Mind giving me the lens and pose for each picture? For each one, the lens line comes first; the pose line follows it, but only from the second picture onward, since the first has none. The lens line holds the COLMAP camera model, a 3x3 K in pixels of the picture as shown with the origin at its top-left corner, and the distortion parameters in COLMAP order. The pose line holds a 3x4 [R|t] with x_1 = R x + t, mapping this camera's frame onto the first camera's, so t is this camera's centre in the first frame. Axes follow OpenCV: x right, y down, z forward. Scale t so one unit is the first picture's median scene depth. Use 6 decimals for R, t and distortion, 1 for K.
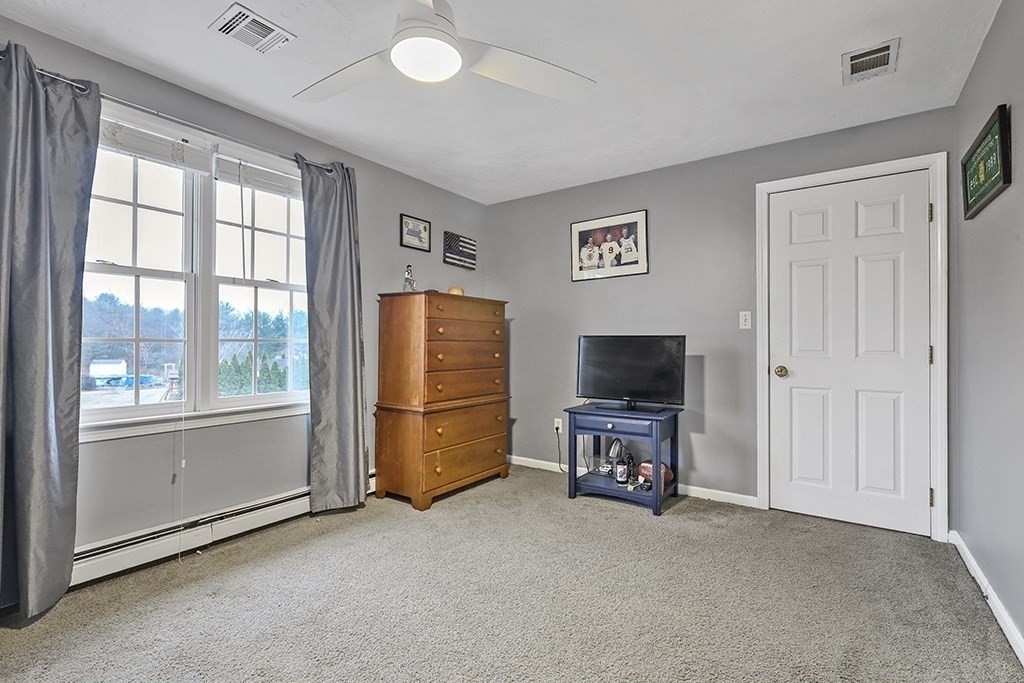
lens RADIAL K [[472.0, 0, 512.0], [0, 472.0, 341.5], [0, 0, 1]] dist [0.000347, 0.000373]
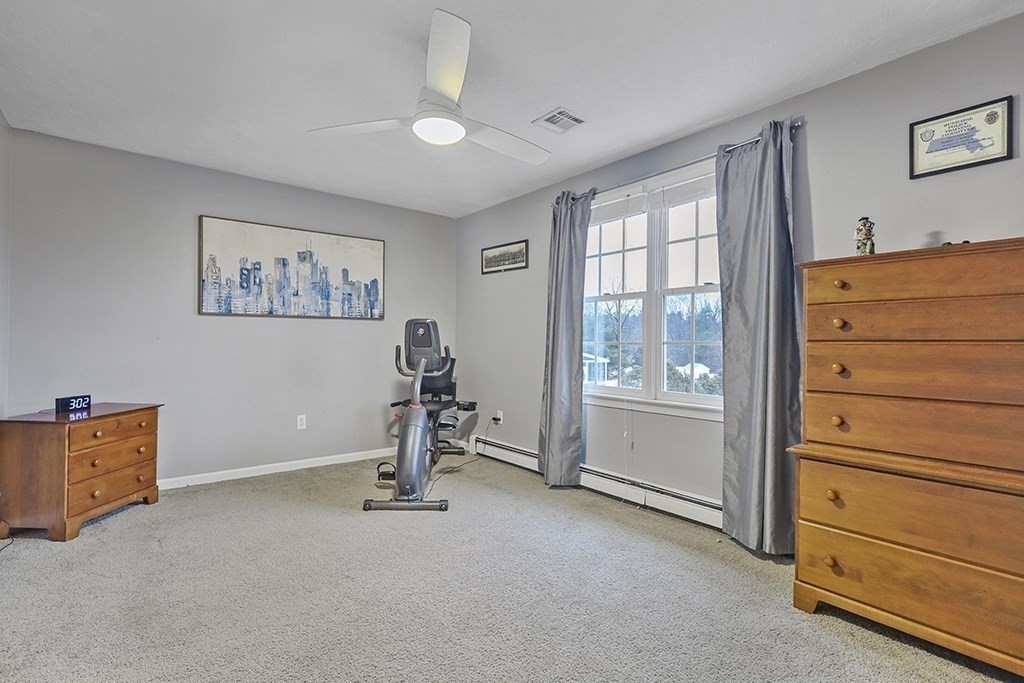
lens RADIAL K [[476.1, 0, 509.5], [0, 476.1, 340.4], [0, 0, 1]] dist [-0.001083, -0.000377]
pose [[-0.273177, -0.012118, -0.961887, 0.610439], [-0.002476, 0.999926, -0.011894, 0.005900], [0.961961, -0.000868, -0.273187, 0.902101]]
